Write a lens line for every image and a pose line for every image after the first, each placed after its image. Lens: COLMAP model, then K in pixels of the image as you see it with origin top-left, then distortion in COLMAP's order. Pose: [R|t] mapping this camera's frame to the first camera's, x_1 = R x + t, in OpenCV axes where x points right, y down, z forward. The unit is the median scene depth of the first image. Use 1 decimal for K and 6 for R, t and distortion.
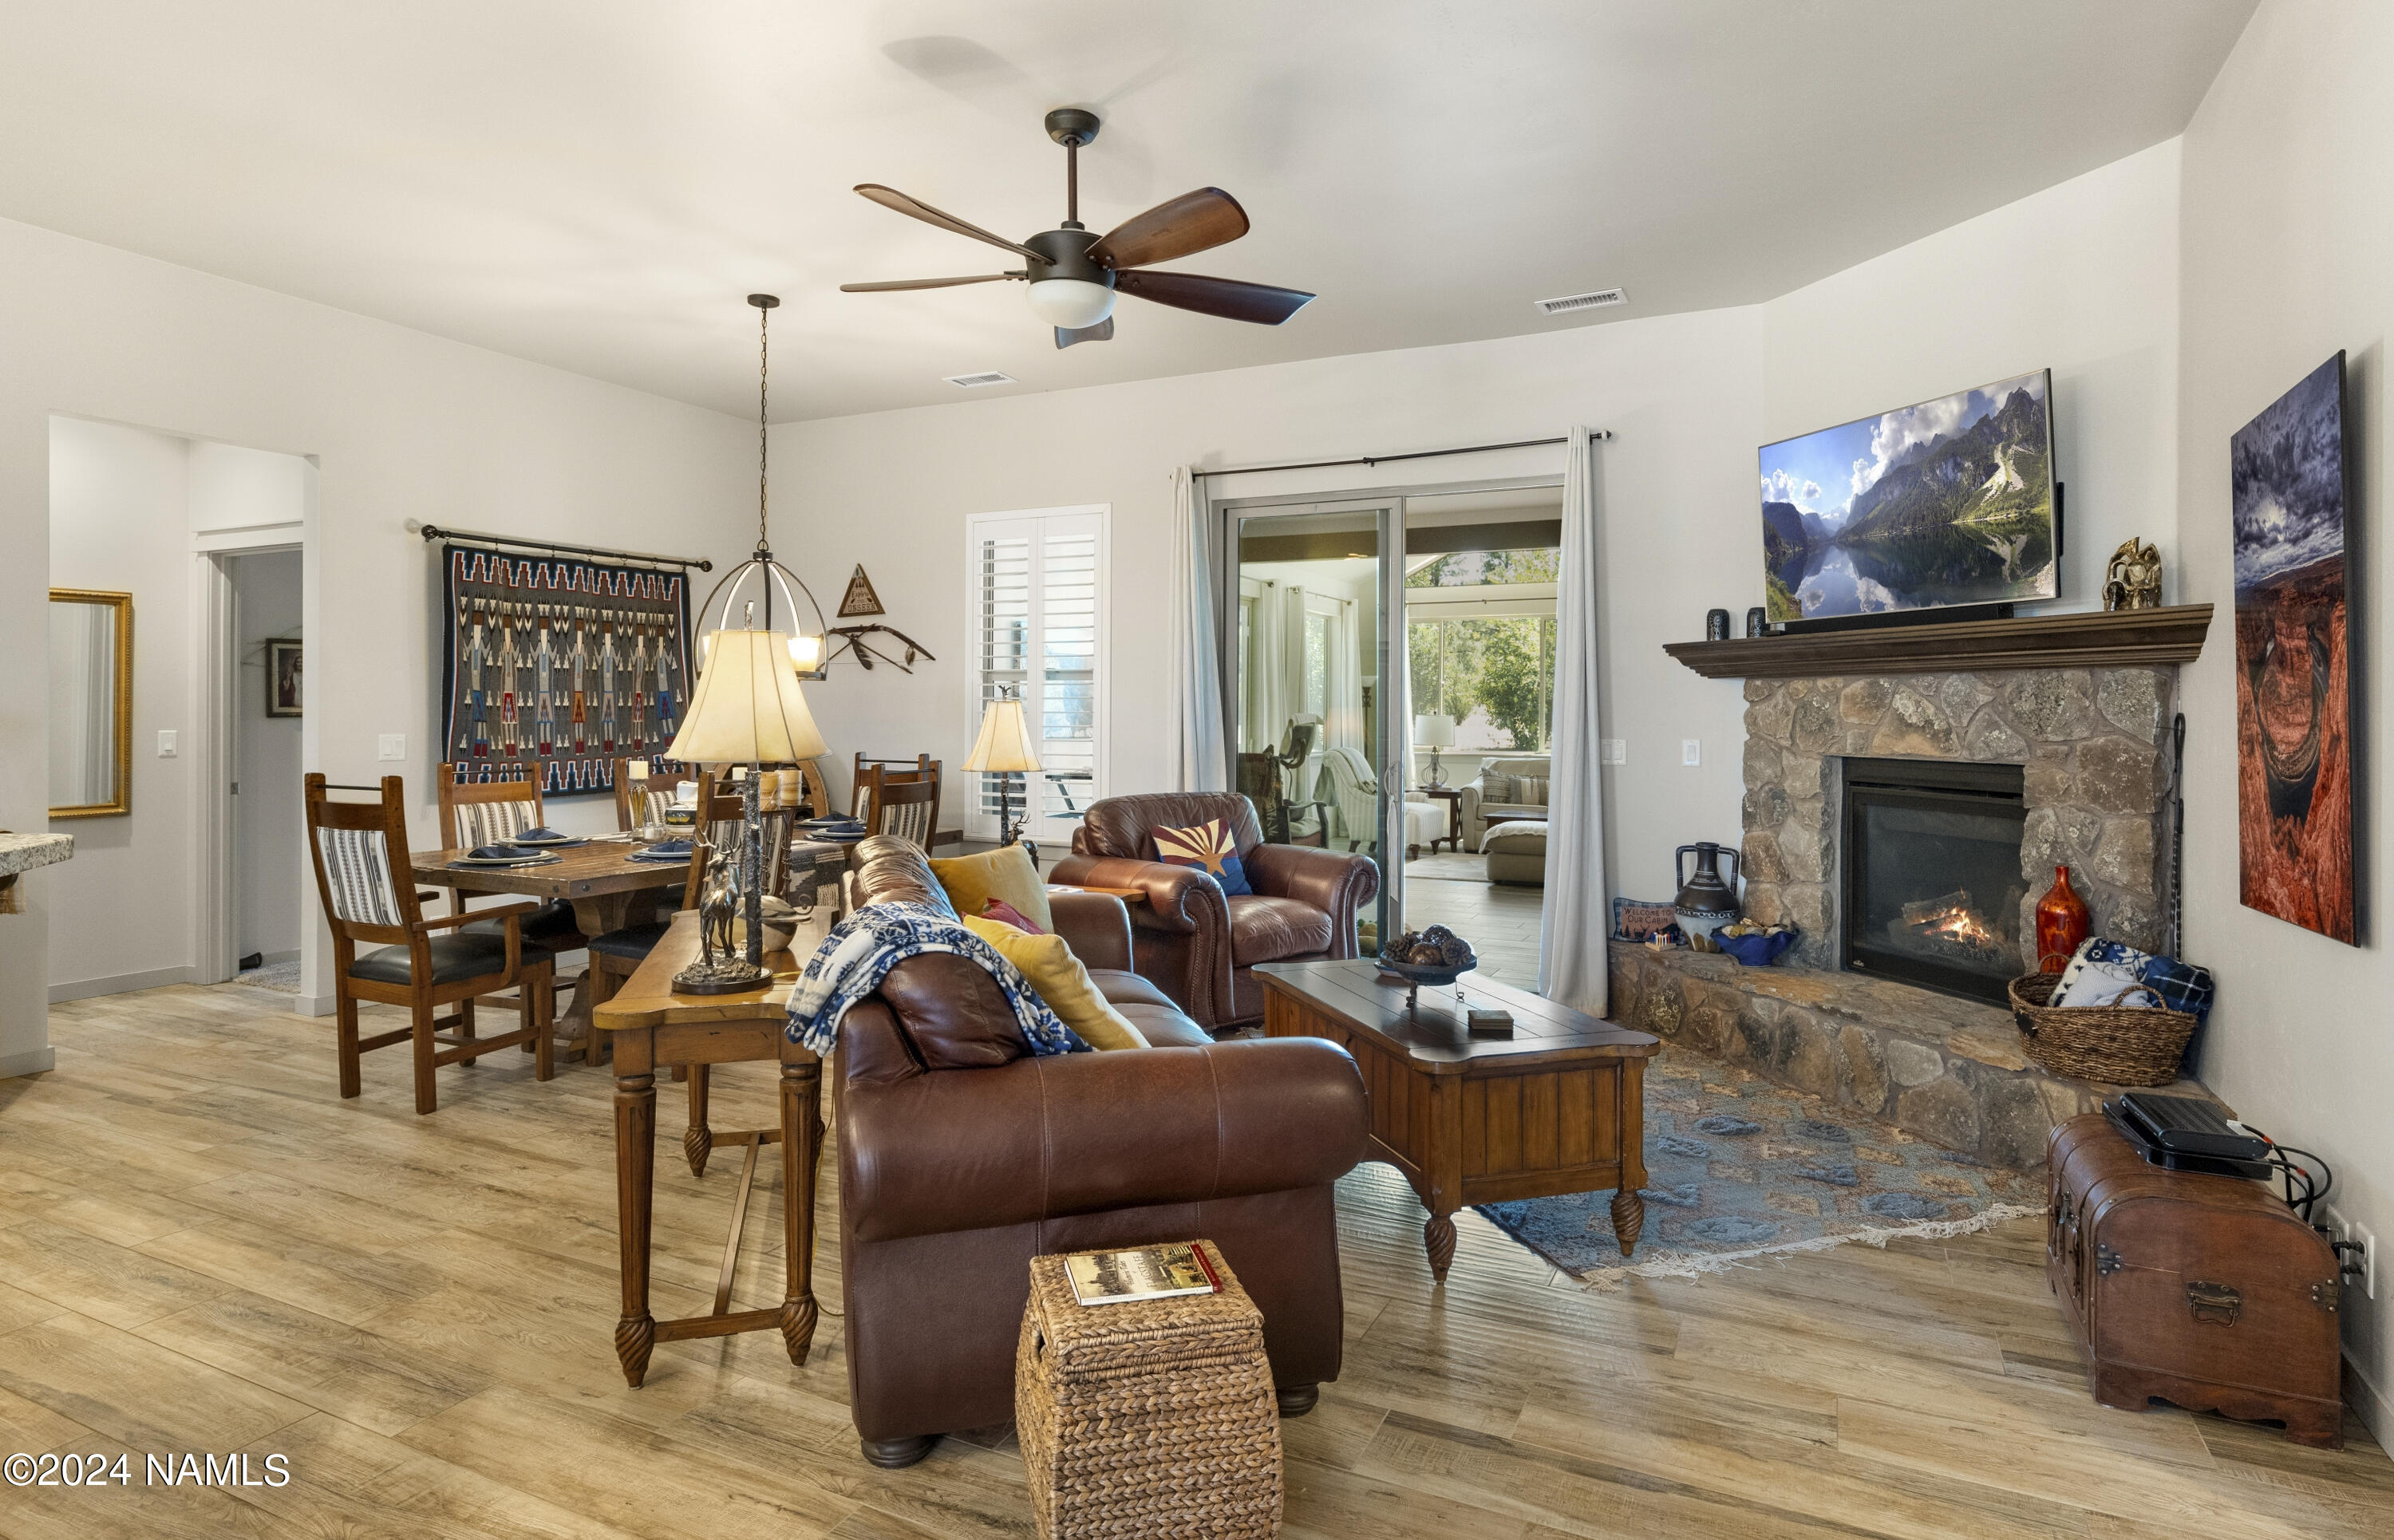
lens RADIAL K [[1302.6, 0, 1202.0], [0, 1302.6, 712.1], [0, 0, 1]] dist [0.003210, 0.002106]
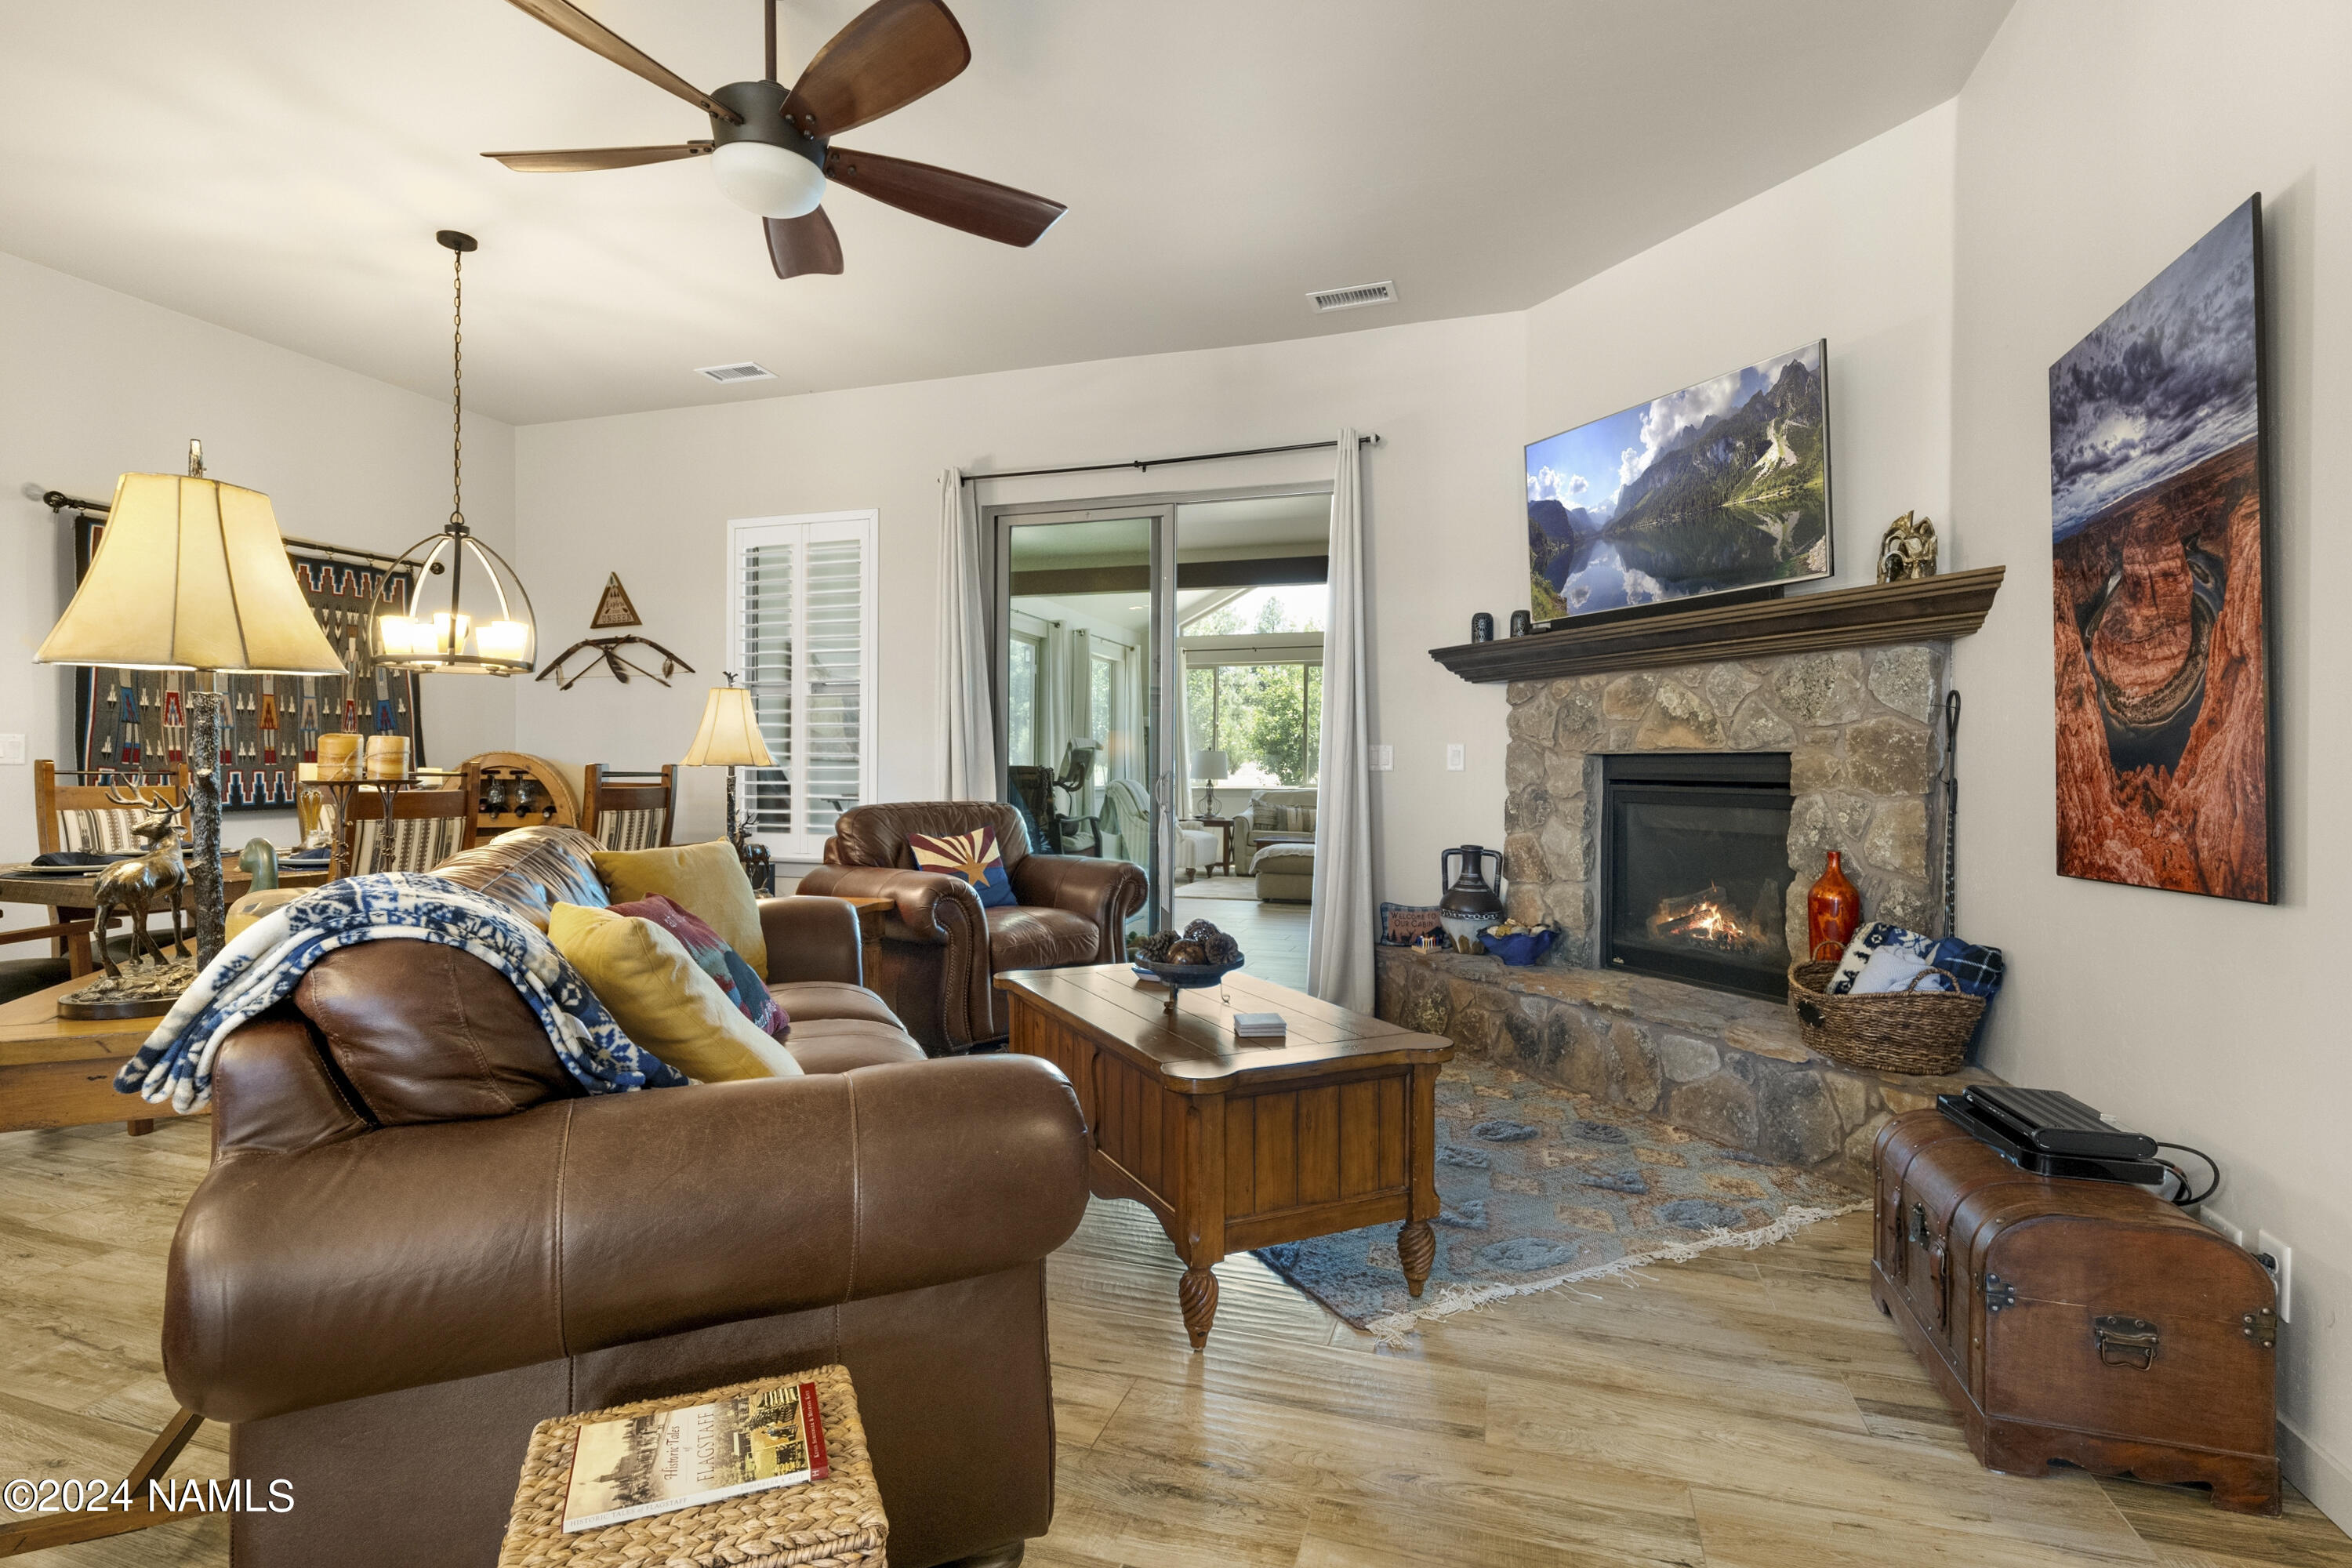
lens RADIAL K [[1101.7, 0, 1176.0], [0, 1101.7, 784.0], [0, 0, 1]] dist [0.001129, 0.000043]
pose [[0.989944, 0.001591, 0.141452, 0.056310], [-0.002539, 0.999976, 0.006519, 0.064034], [-0.141438, -0.006813, 0.989924, 0.256782]]
